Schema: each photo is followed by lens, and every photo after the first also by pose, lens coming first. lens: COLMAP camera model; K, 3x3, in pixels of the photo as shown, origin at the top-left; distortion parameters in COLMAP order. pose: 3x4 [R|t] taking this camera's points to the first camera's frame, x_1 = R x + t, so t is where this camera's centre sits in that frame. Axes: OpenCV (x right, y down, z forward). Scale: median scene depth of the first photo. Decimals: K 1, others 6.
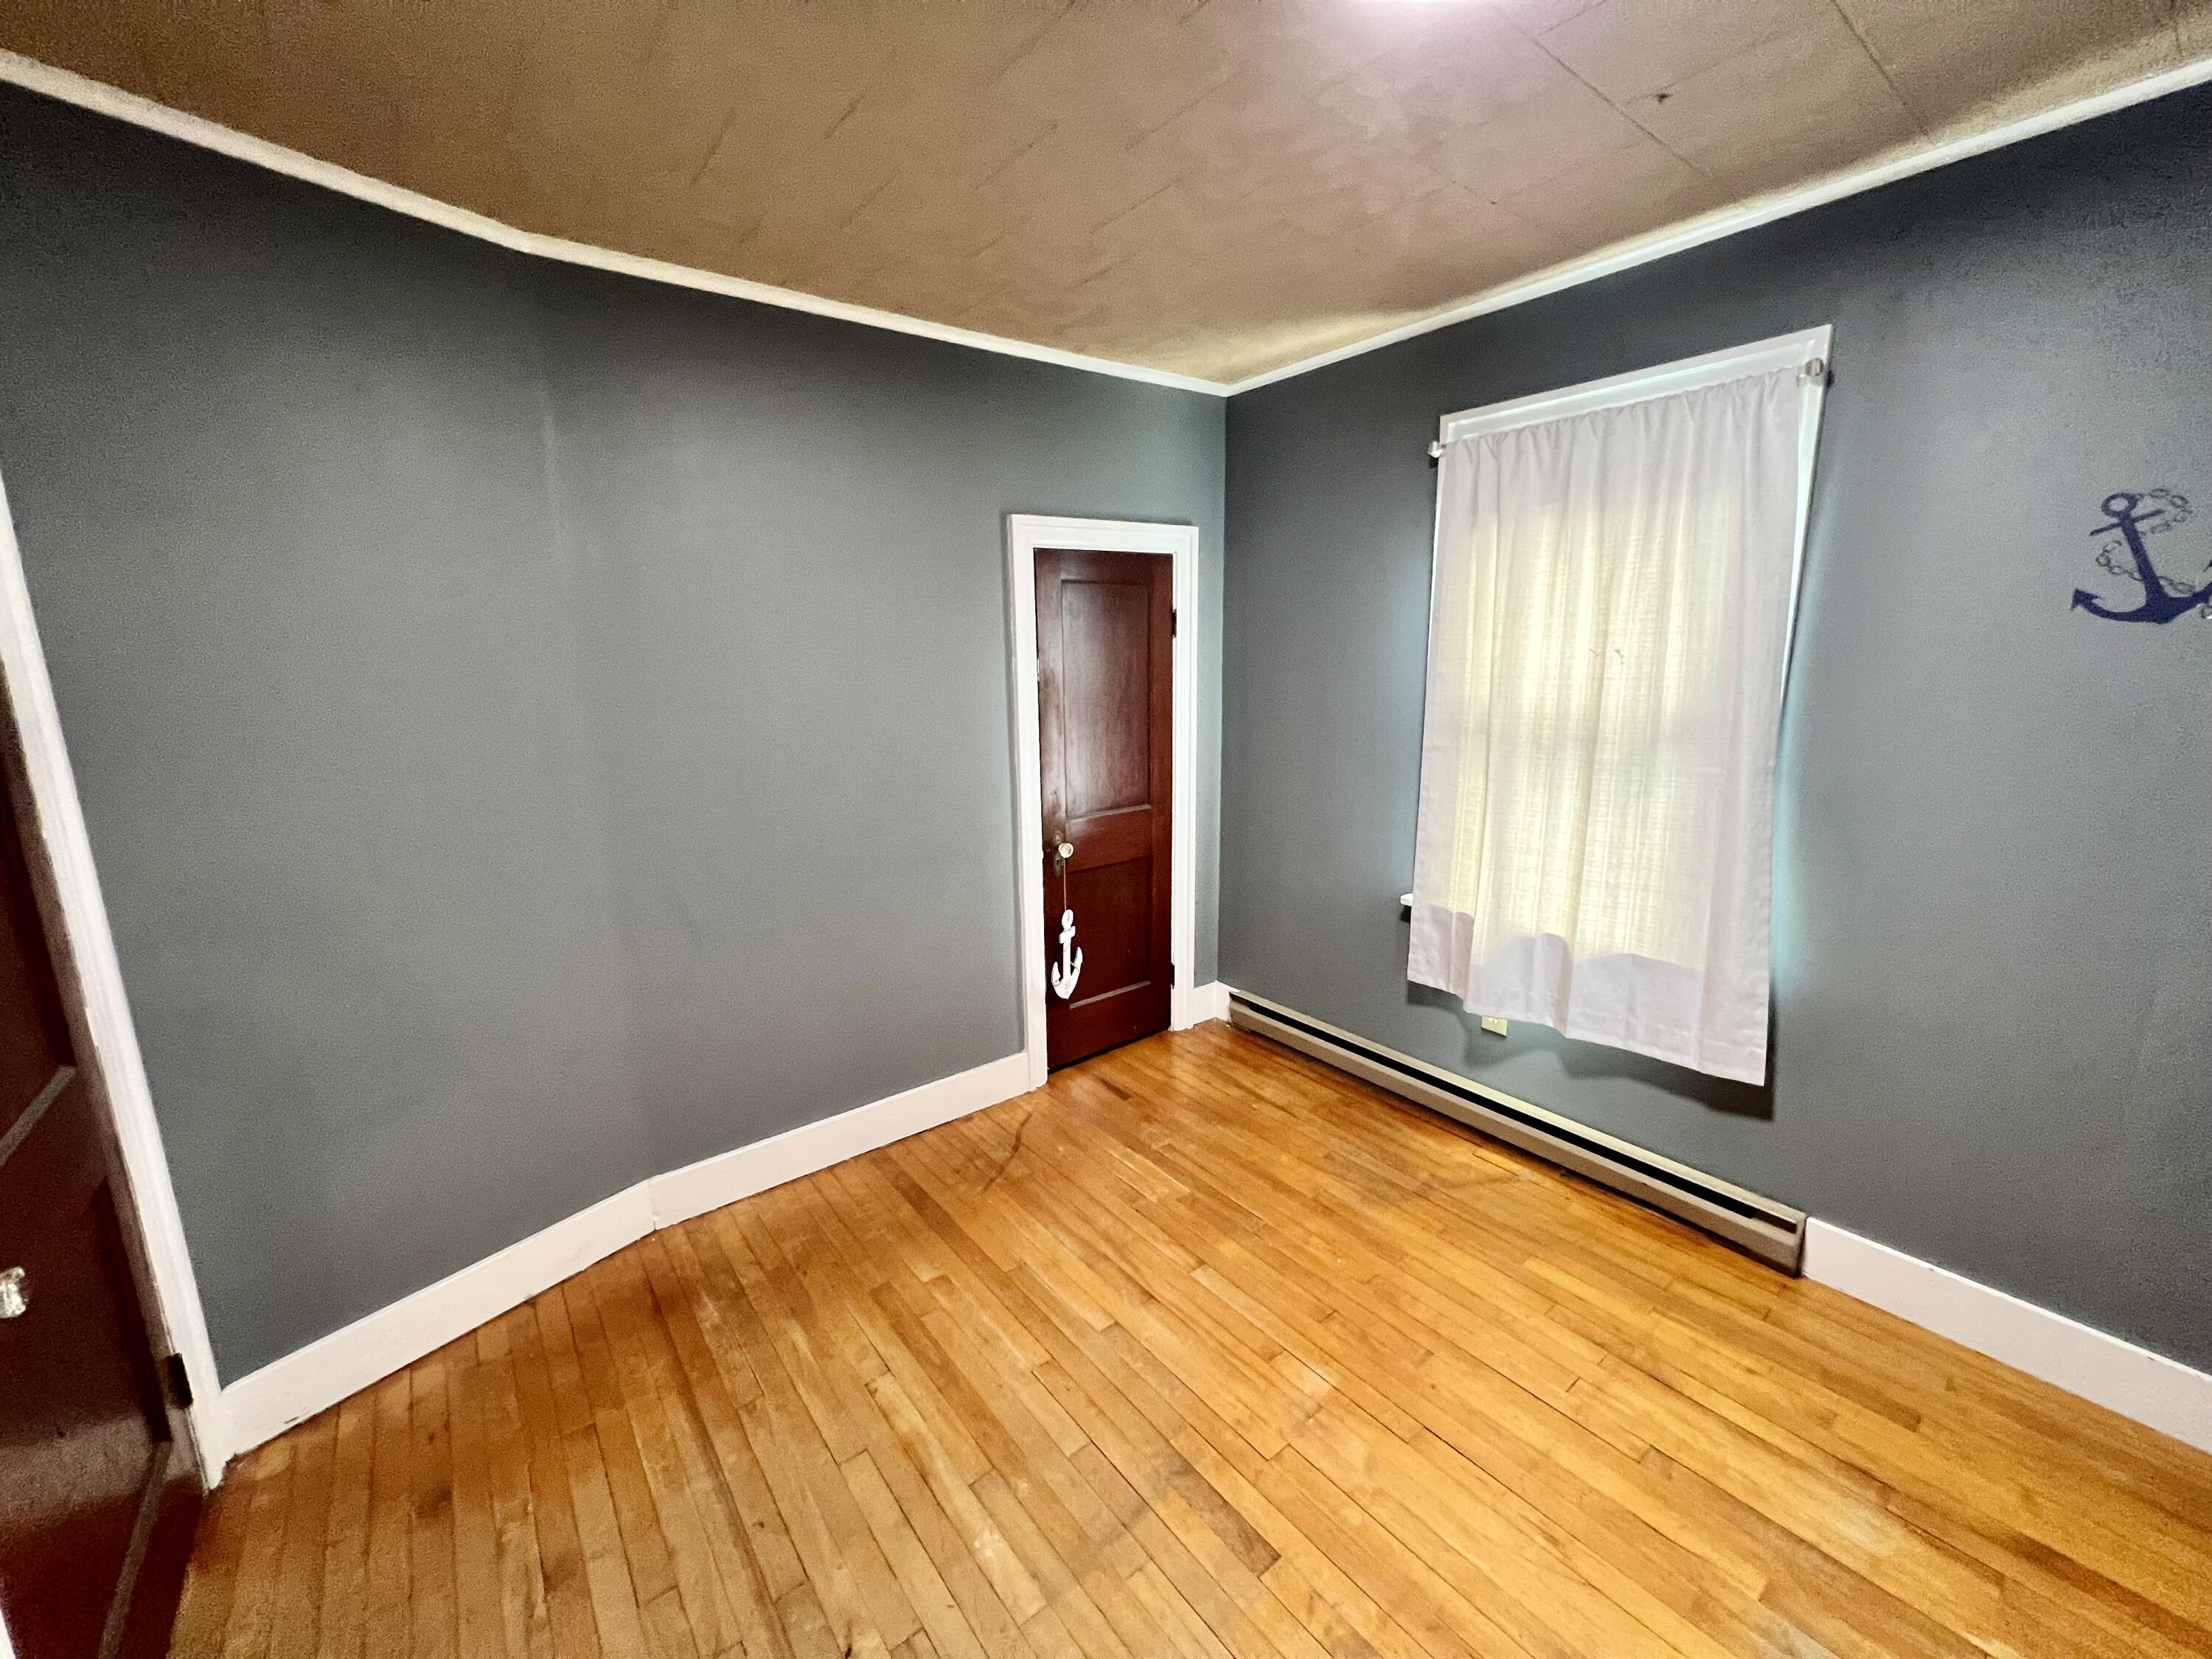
lens RADIAL K [[884.9, 0, 1095.6], [0, 884.9, 823.0], [0, 0, 1]] dist [-0.001066, -0.000074]
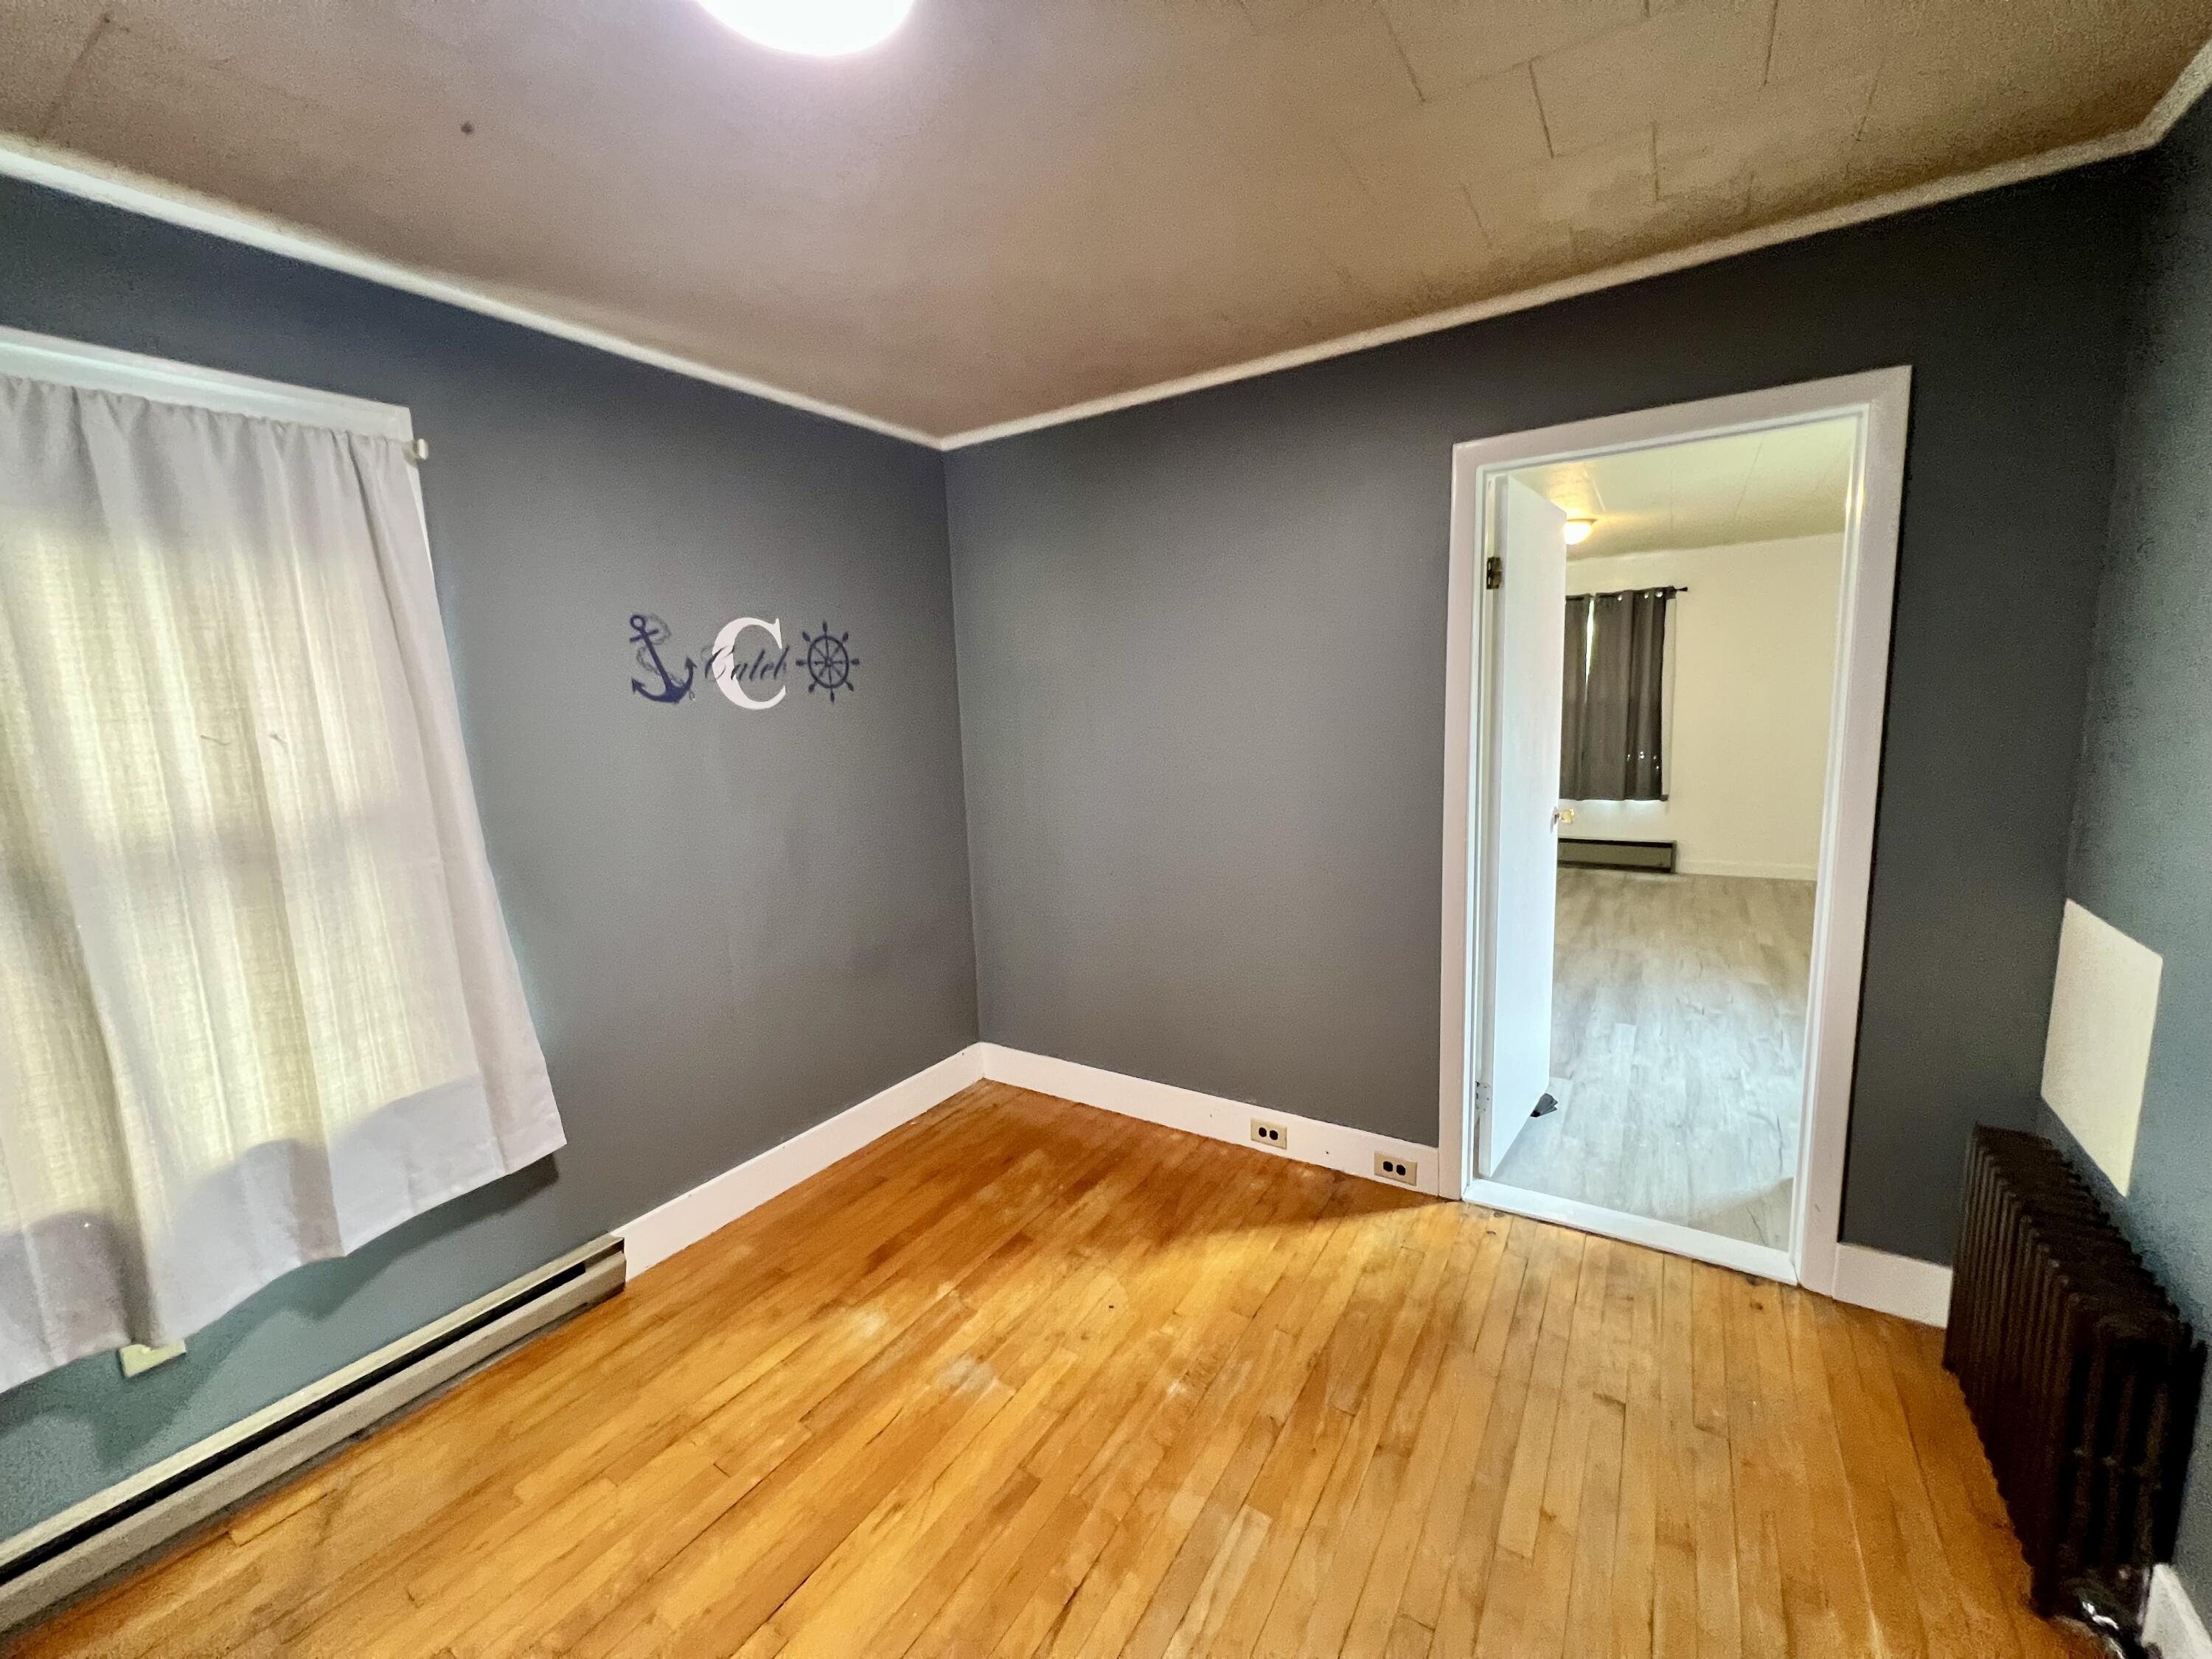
lens RADIAL K [[884.9, 0, 1095.6], [0, 884.9, 823.0], [0, 0, 1]] dist [-0.001066, -0.000074]
pose [[-0.326425, -0.102809, 0.939615, -0.363934], [0.227509, 0.956297, 0.183671, -0.105557], [-0.917435, 0.273726, -0.288769, 0.612200]]
